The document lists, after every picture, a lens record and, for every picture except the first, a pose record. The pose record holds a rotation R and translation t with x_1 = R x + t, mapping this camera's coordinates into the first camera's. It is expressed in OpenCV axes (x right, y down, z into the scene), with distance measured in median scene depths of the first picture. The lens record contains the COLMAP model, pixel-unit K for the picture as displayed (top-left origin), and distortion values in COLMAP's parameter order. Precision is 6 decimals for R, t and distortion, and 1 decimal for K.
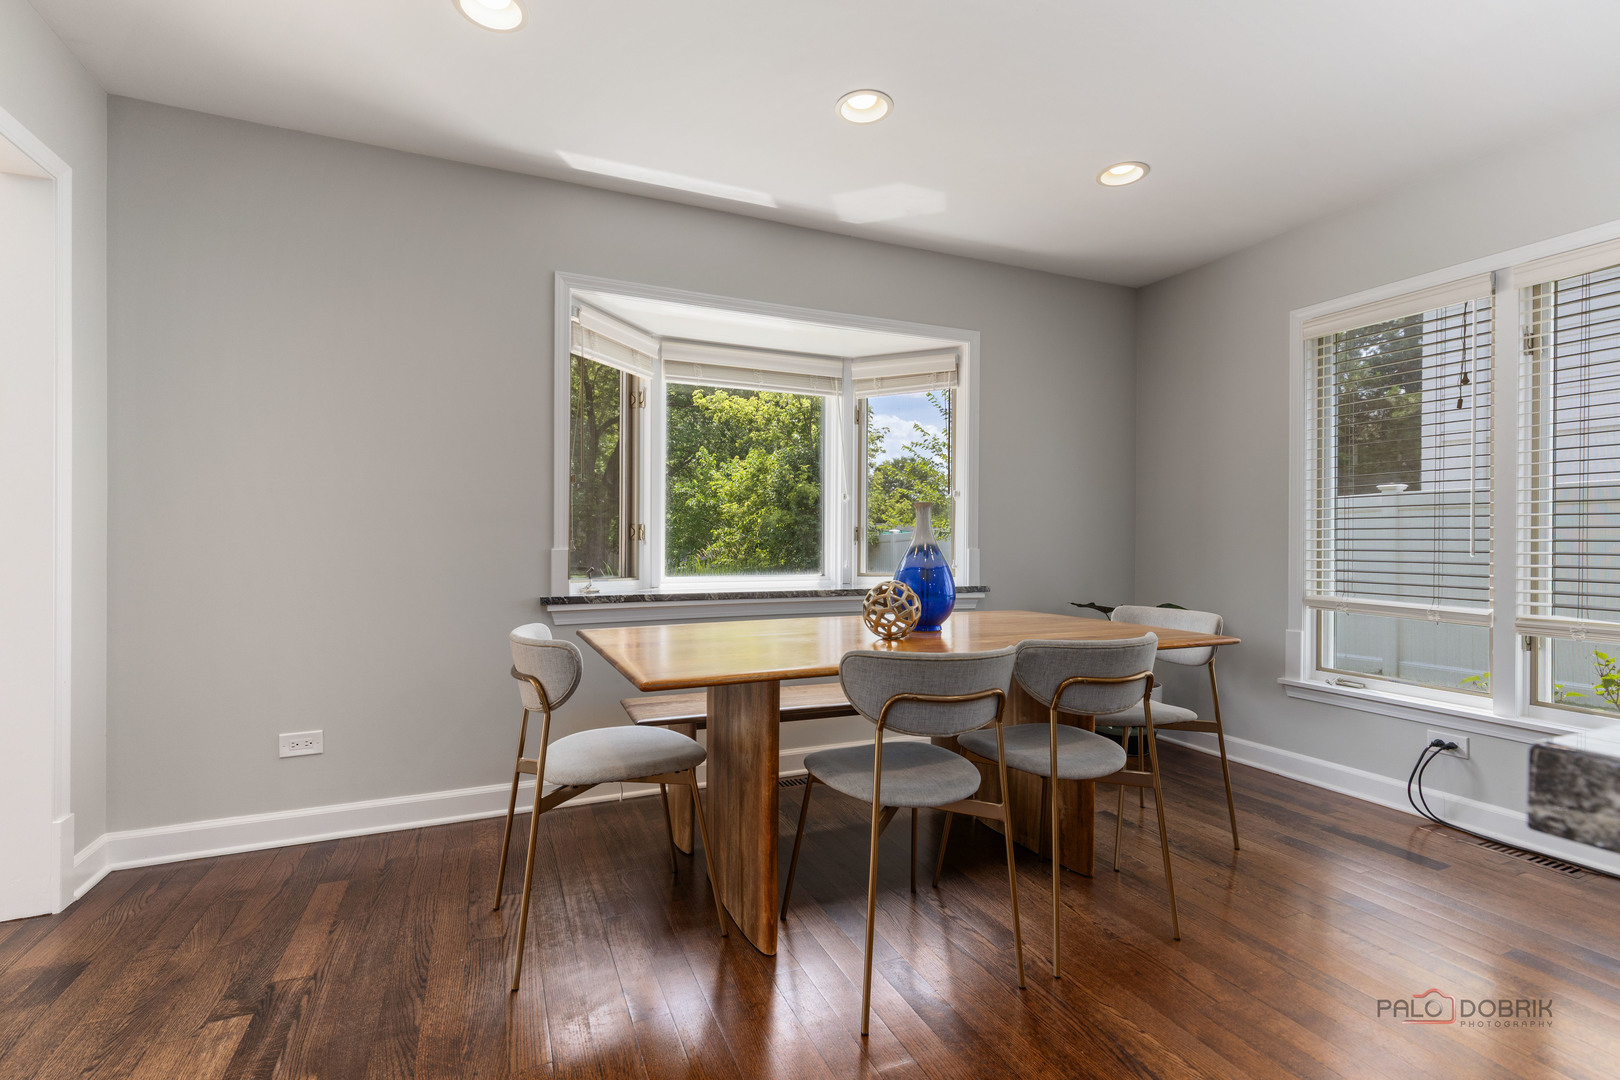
lens RADIAL K [[752.0, 0, 815.4], [0, 752.0, 540.2], [0, 0, 1]] dist [0.003464, -0.000008]
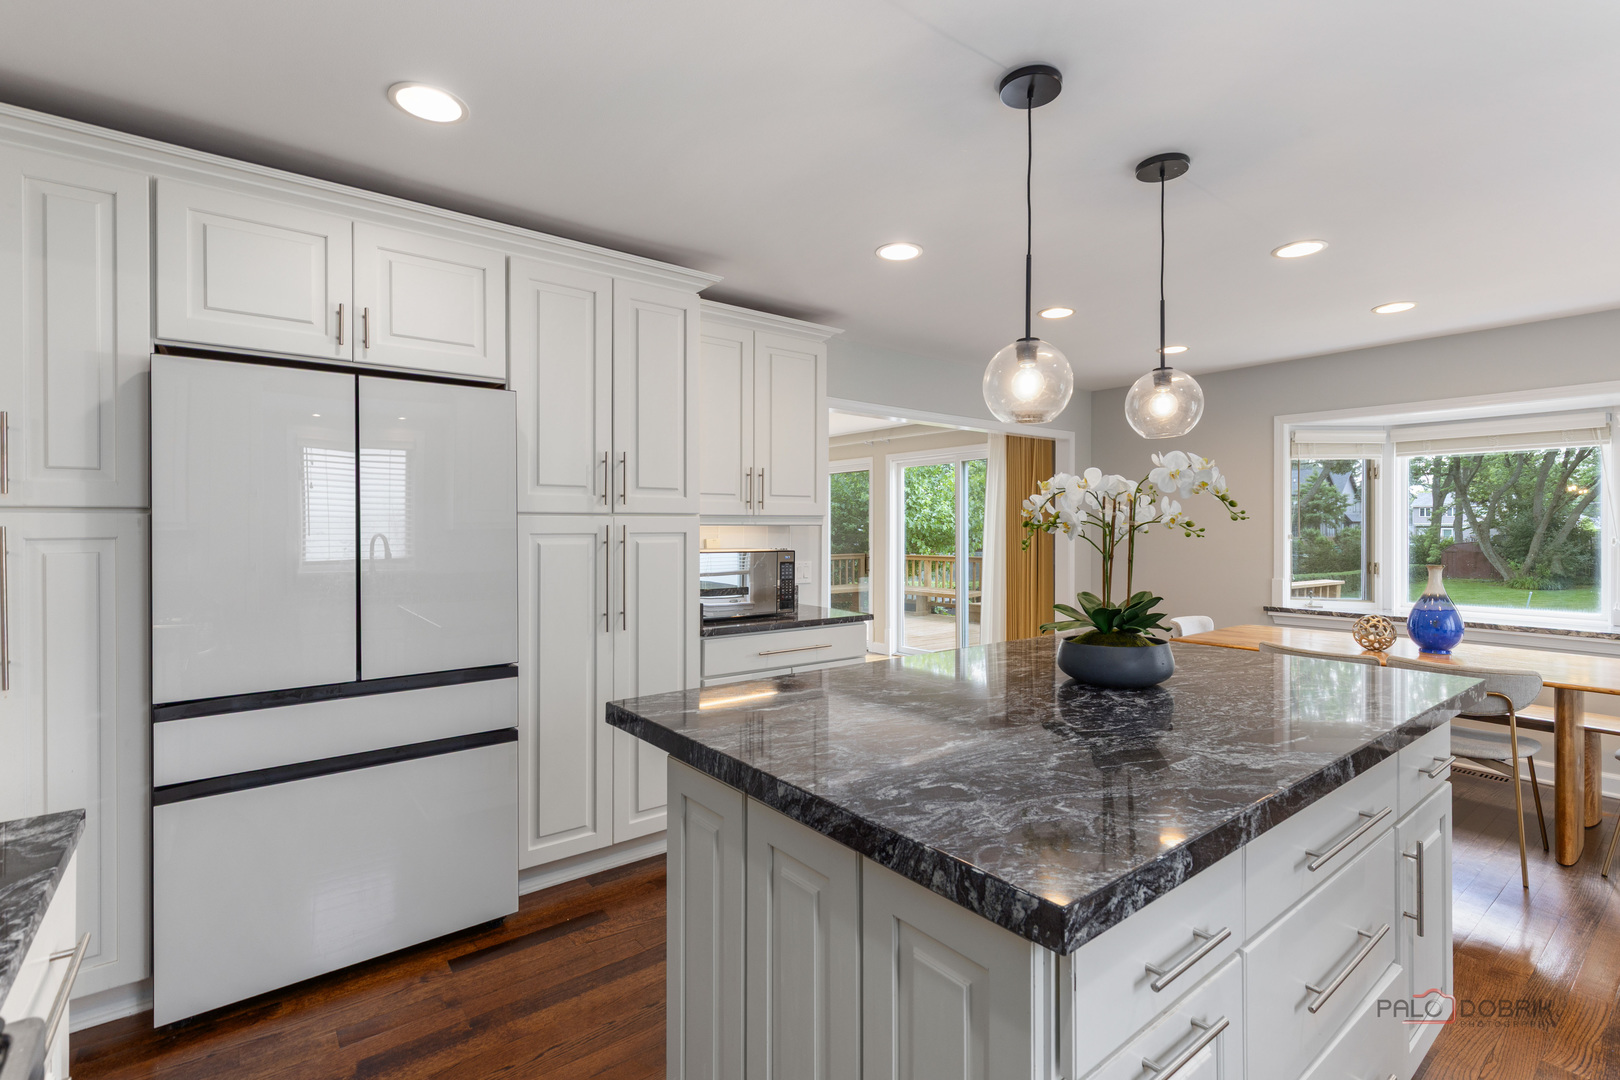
lens RADIAL K [[741.4, 0, 807.9], [0, 741.4, 530.7], [0, 0, 1]] dist [0.007780, -0.000589]
pose [[0.240758, -0.002454, -0.970582, 1.054898], [-0.000084, 0.999997, -0.002549, -0.095288], [0.970585, 0.000695, 0.240757, -0.451097]]
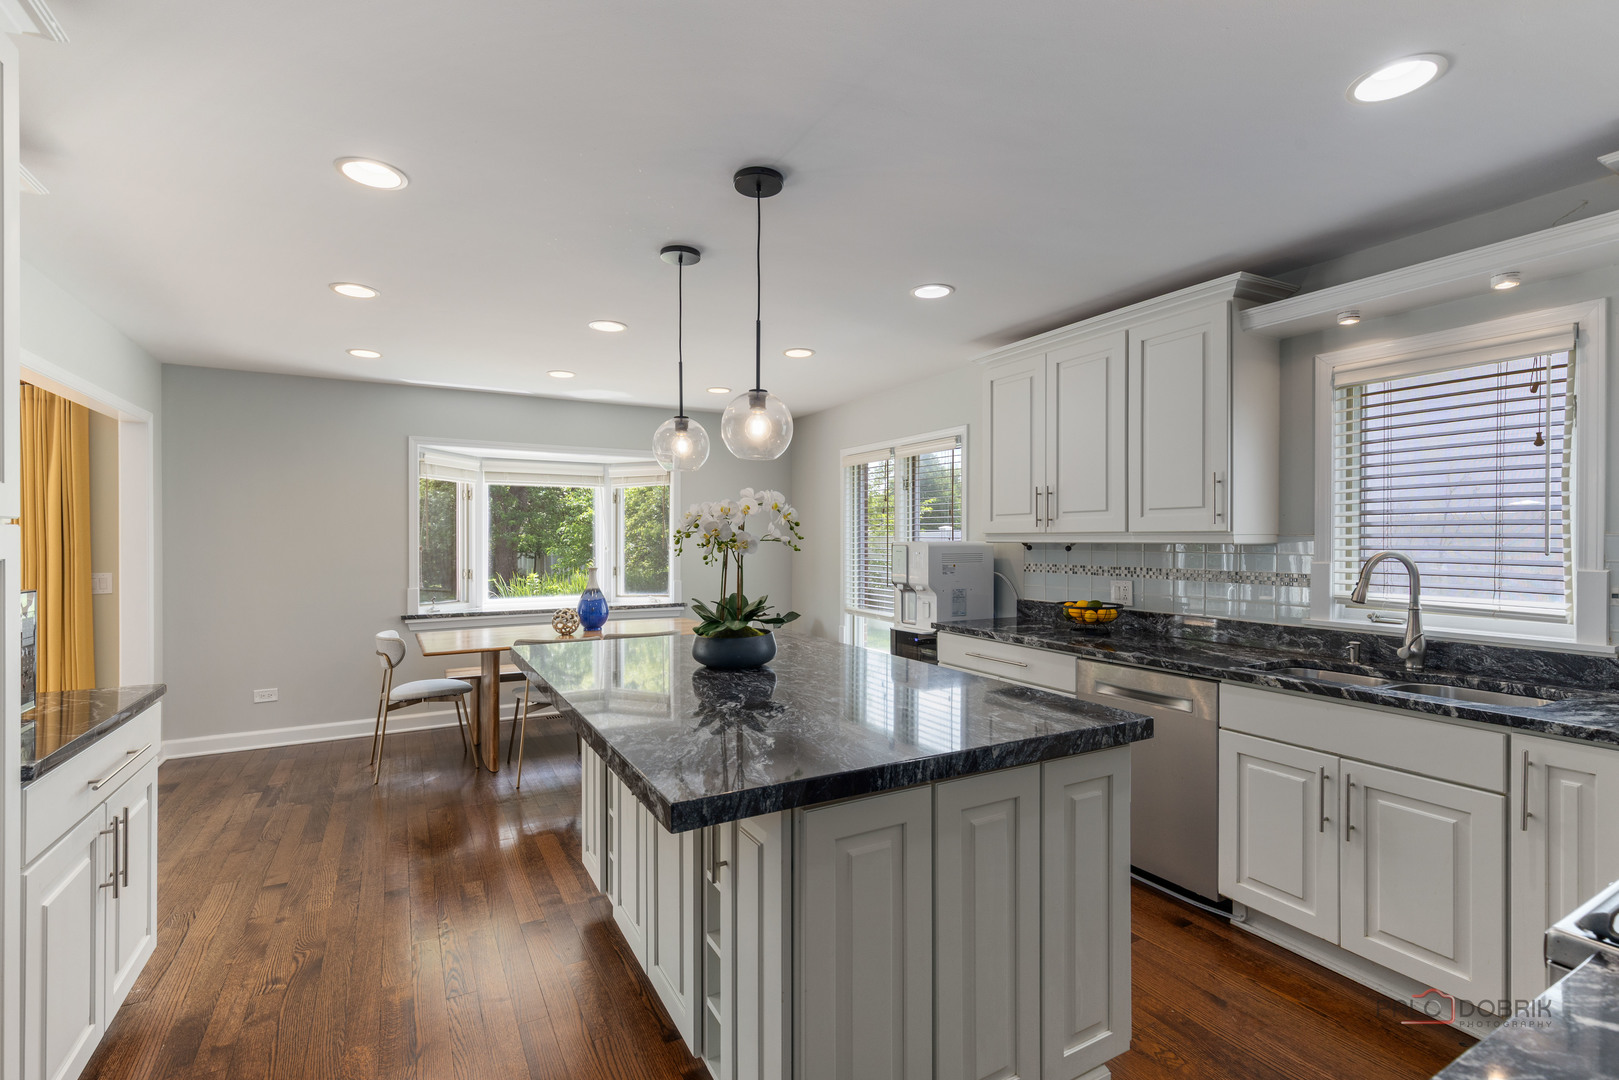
lens RADIAL K [[738.2, 0, 807.5], [0, 738.2, 546.4], [0, 0, 1]] dist [0.010108, -0.000273]
pose [[0.995759, -0.005633, 0.091833, 0.455555], [0.004783, 0.999944, 0.009482, -0.104931], [-0.091881, -0.009003, 0.995729, -0.886675]]
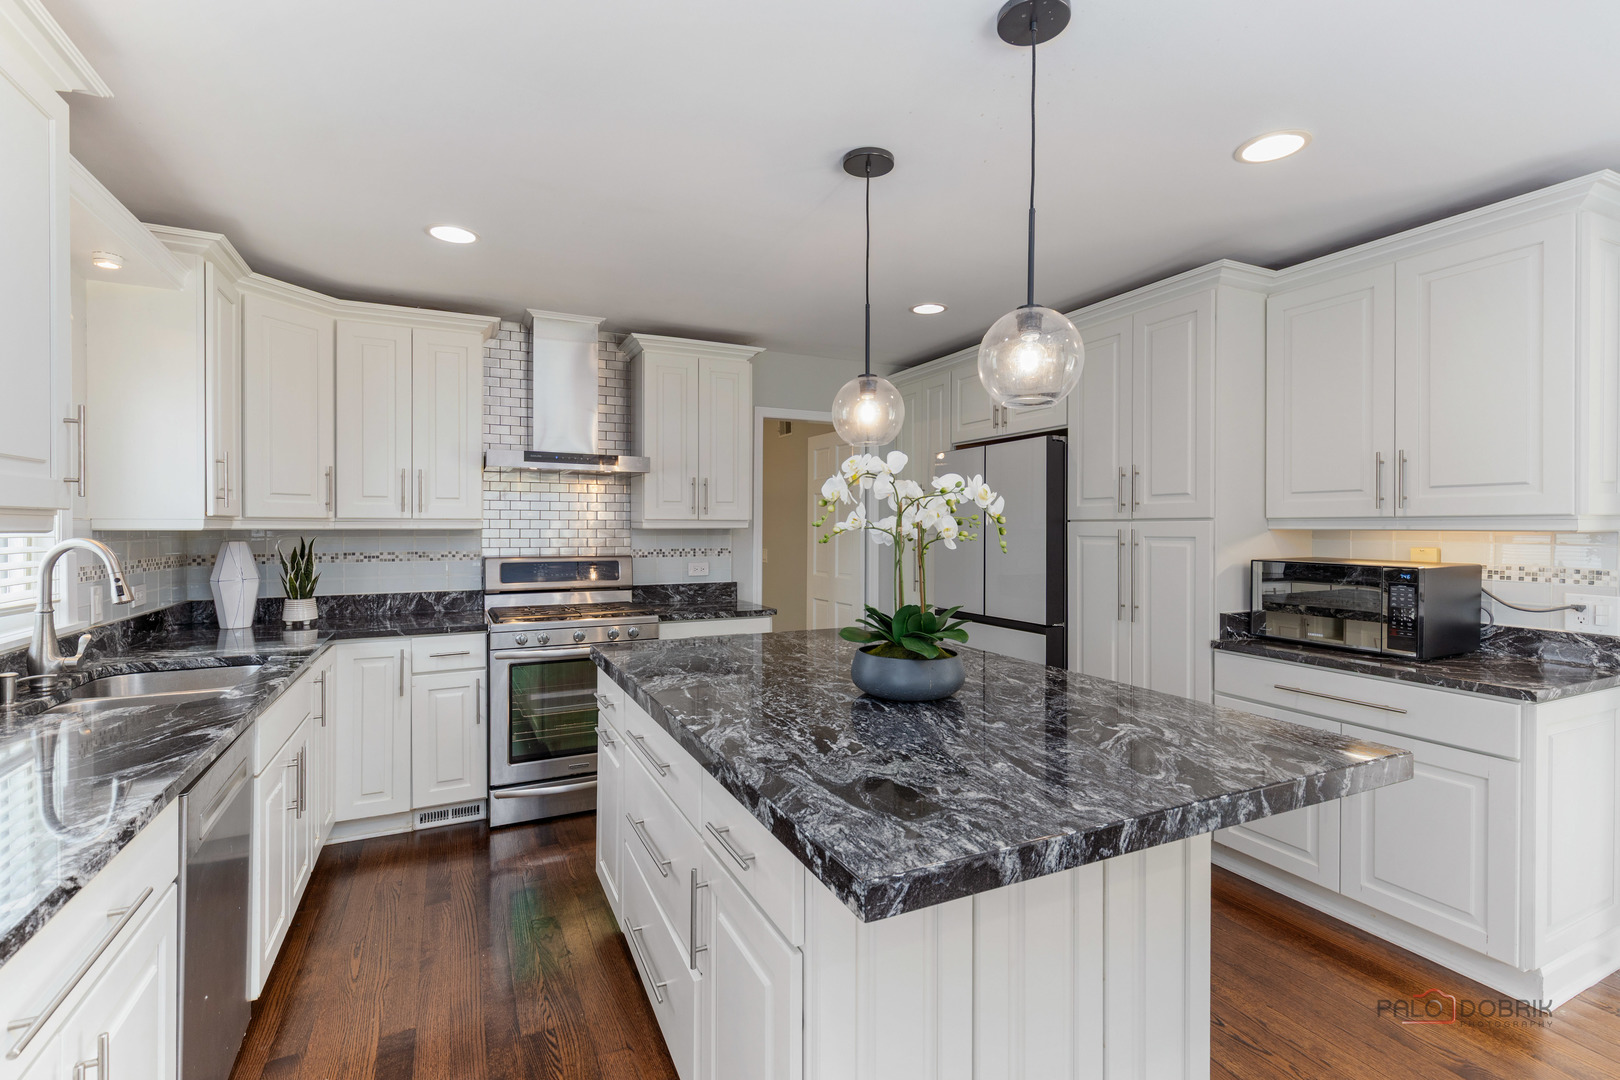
lens RADIAL K [[741.4, 0, 807.9], [0, 741.4, 530.7], [0, 0, 1]] dist [0.007780, -0.000589]
pose [[-0.999602, -0.008568, -0.026863, 0.557035], [-0.008756, 0.999938, 0.006894, -0.106123], [0.026802, 0.007127, -0.999615, 0.649395]]
